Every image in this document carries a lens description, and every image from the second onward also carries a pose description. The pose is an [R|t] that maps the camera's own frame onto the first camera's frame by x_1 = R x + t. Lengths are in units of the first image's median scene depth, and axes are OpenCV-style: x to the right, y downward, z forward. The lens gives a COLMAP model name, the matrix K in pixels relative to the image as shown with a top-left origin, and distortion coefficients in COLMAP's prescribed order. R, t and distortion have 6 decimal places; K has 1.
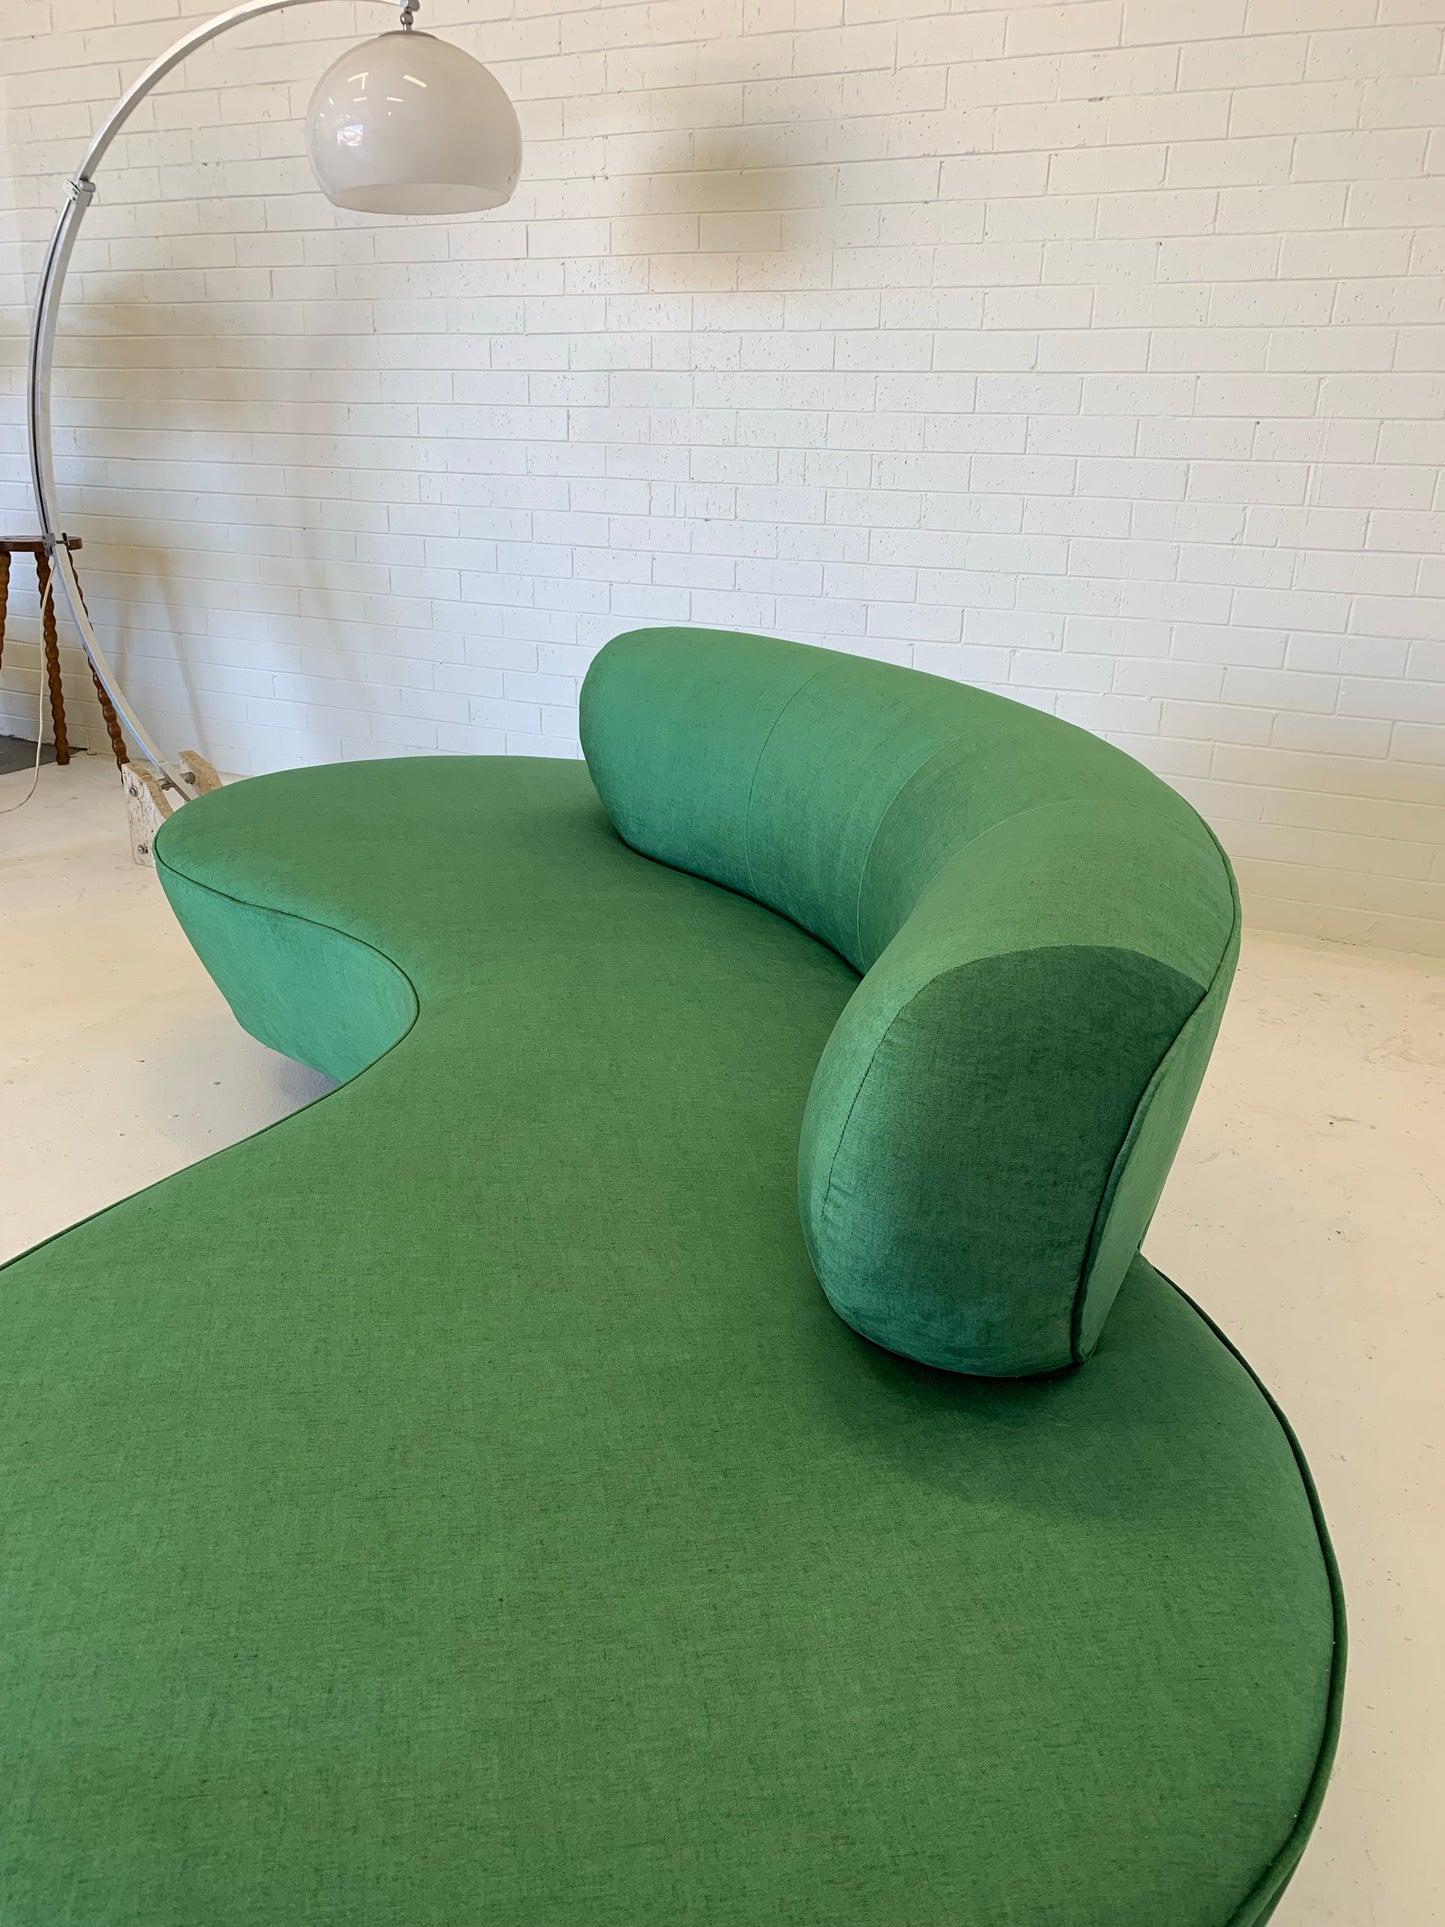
lens RADIAL K [[1477.4, 0, 724.2], [0, 1477.4, 969.1], [0, 0, 1]] dist [0.013214, -0.013239]
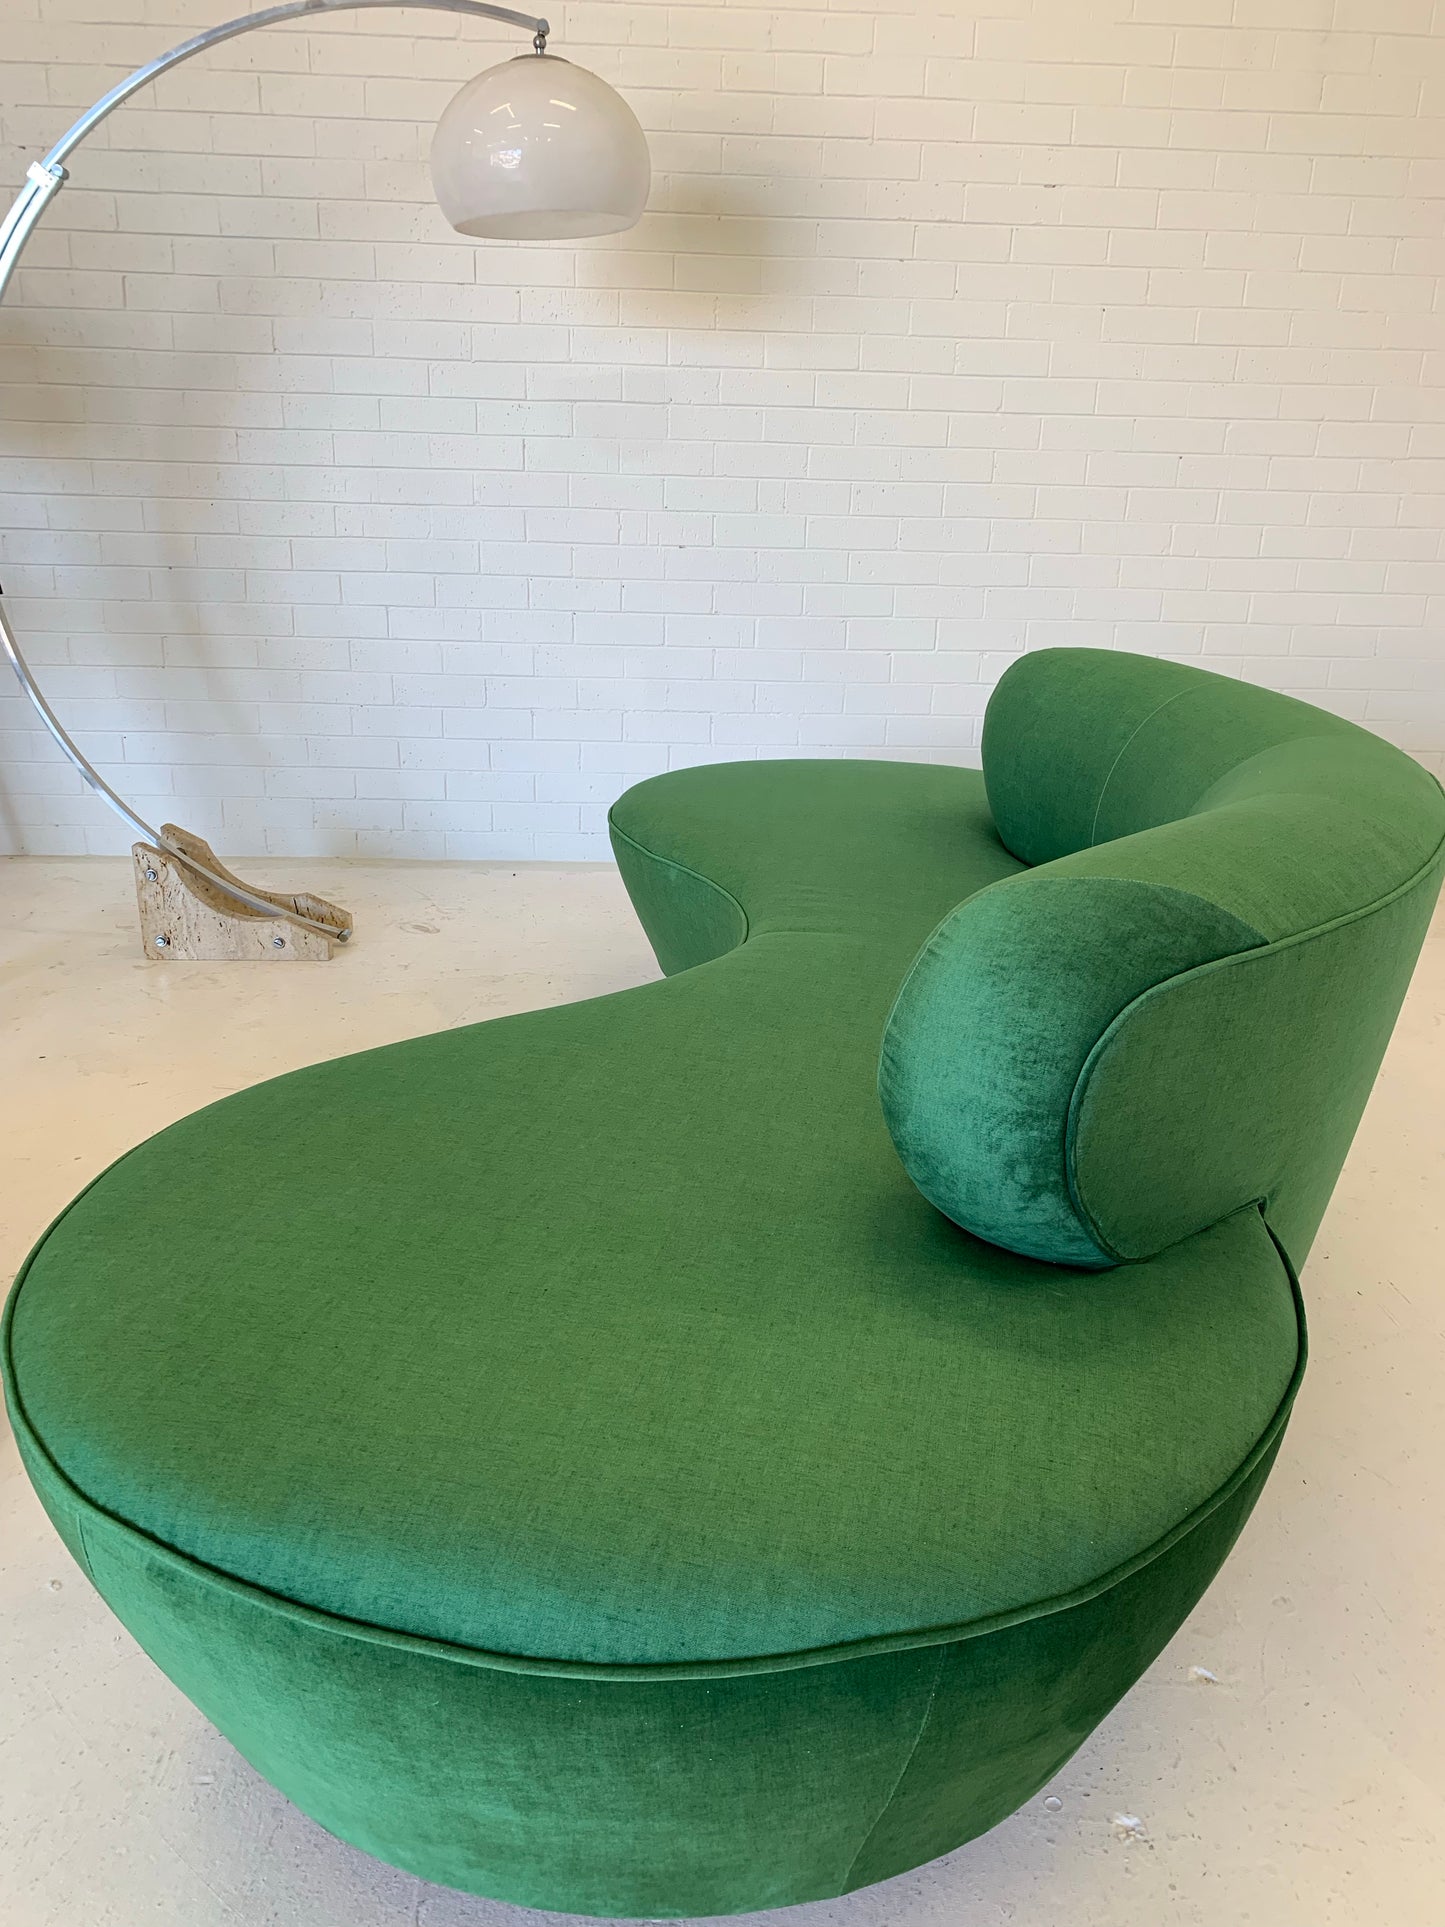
lens RADIAL K [[1477.4, 0, 719.4], [0, 1477.4, 973.9], [0, 0, 1]] dist [0.013214, -0.013239]
pose [[0.870894, -0.156937, 0.465741, -0.606818], [0.162379, 0.986311, 0.028715, -0.039817], [-0.463872, 0.050619, 0.884455, 0.101461]]
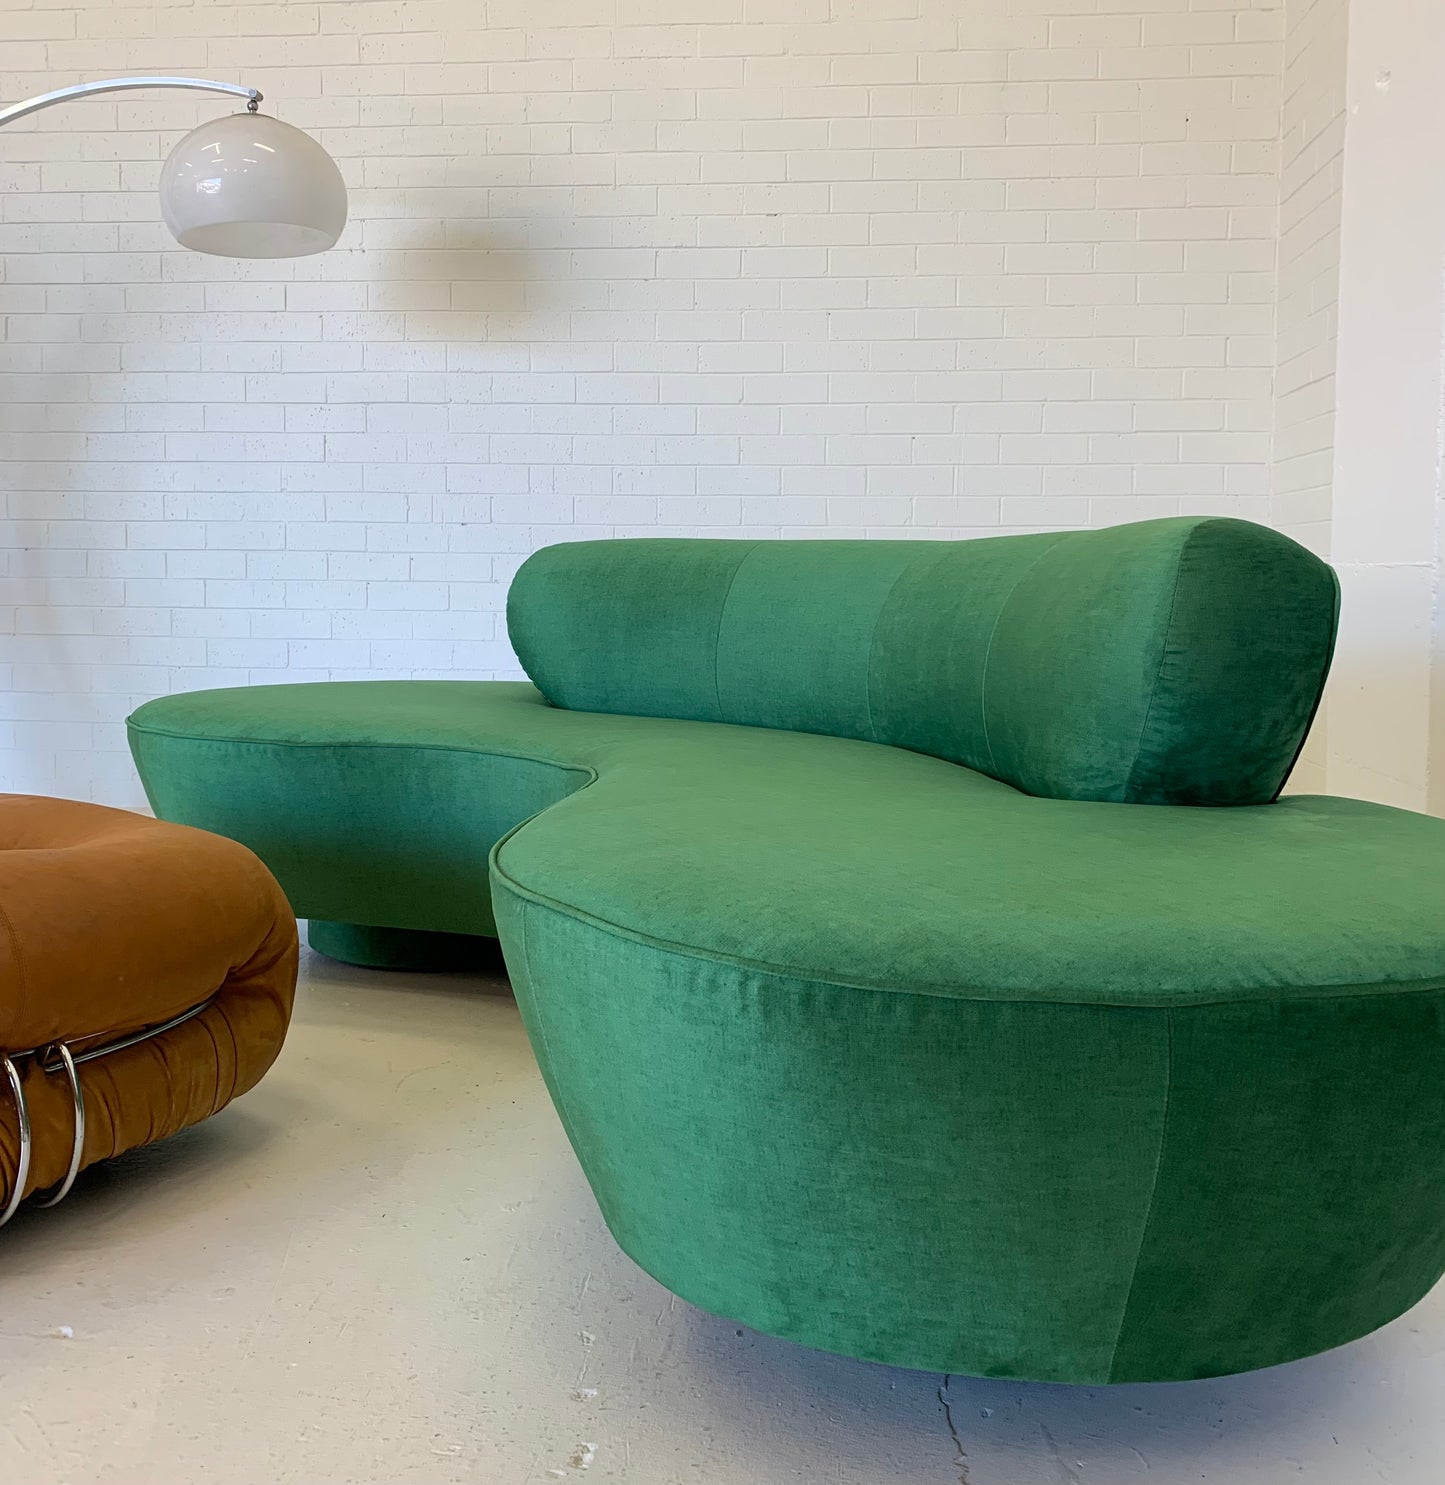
lens RADIAL K [[1482.6, 0, 731.8], [0, 1482.6, 670.2], [0, 0, 1]] dist [0.008987, 0.000000]
pose [[0.929492, -0.031298, 0.367511, -0.284912], [0.135537, 0.955665, -0.261408, 0.156073], [-0.343036, 0.292788, 0.892525, -0.075521]]
